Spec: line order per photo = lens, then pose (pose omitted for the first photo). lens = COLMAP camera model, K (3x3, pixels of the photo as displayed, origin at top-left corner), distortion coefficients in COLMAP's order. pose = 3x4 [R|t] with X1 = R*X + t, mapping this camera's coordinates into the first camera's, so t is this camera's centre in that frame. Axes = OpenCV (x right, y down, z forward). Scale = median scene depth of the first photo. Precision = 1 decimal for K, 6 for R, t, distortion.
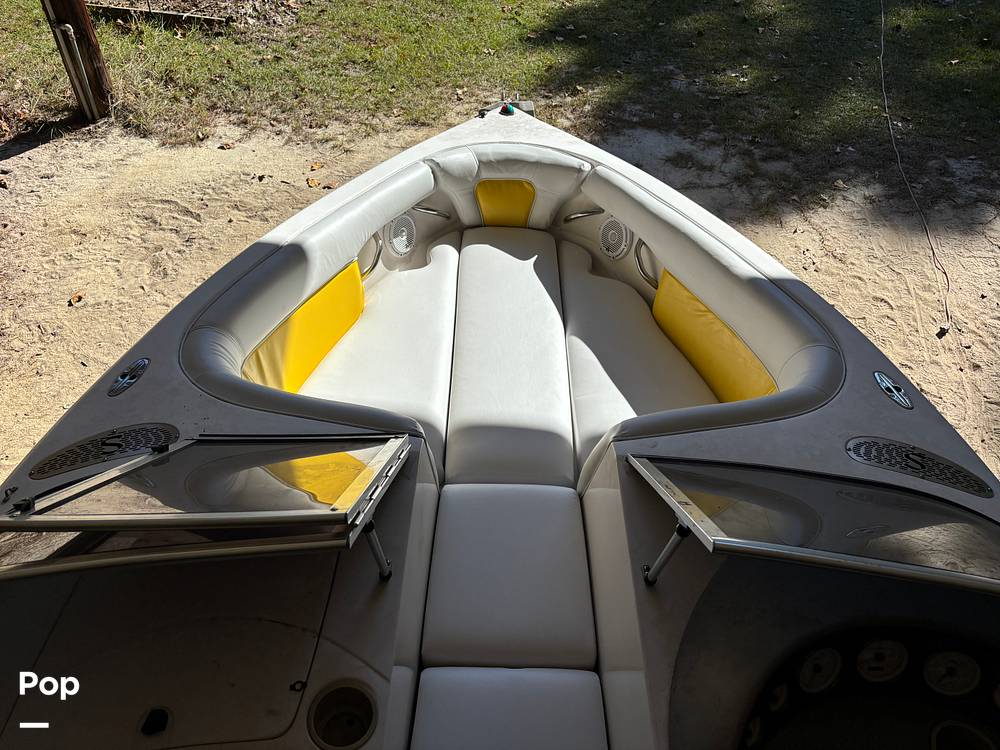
lens RADIAL K [[796.2, 0, 500.0], [0, 796.2, 375.0], [0, 0, 1]] dist [0.096621, -0.081527]
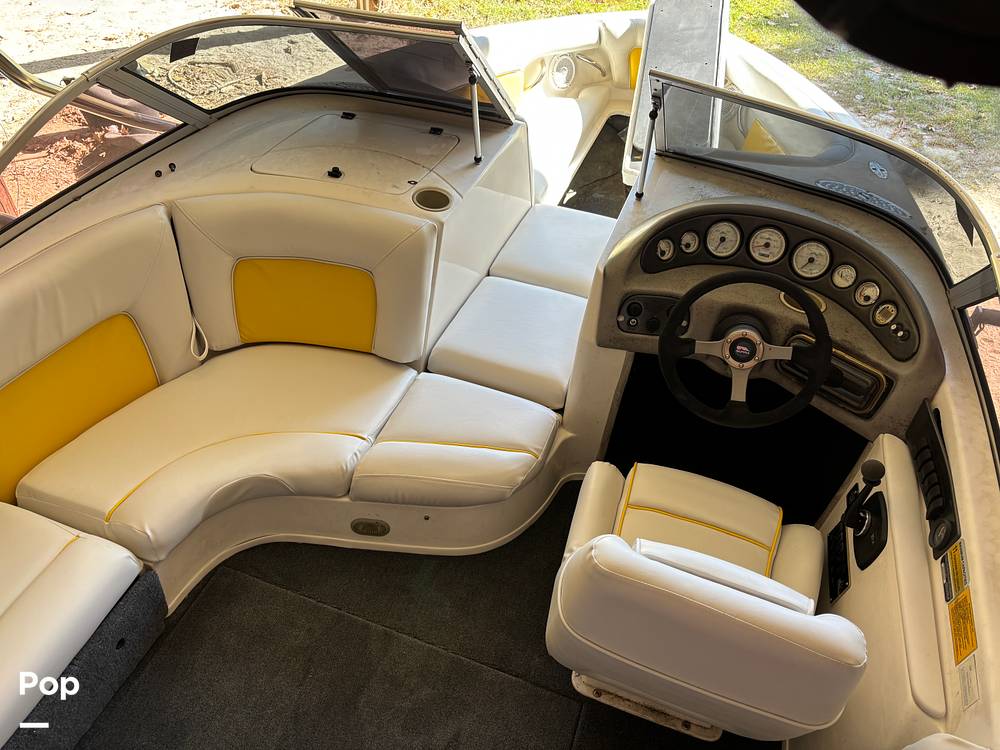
lens RADIAL K [[796.2, 0, 500.0], [0, 796.2, 375.0], [0, 0, 1]] dist [0.096621, -0.081527]
pose [[0.948694, 0.235946, -0.210498, 0.160850], [-0.243303, 0.969905, -0.009384, 0.317430], [0.201949, 0.060118, 0.977549, -0.252549]]
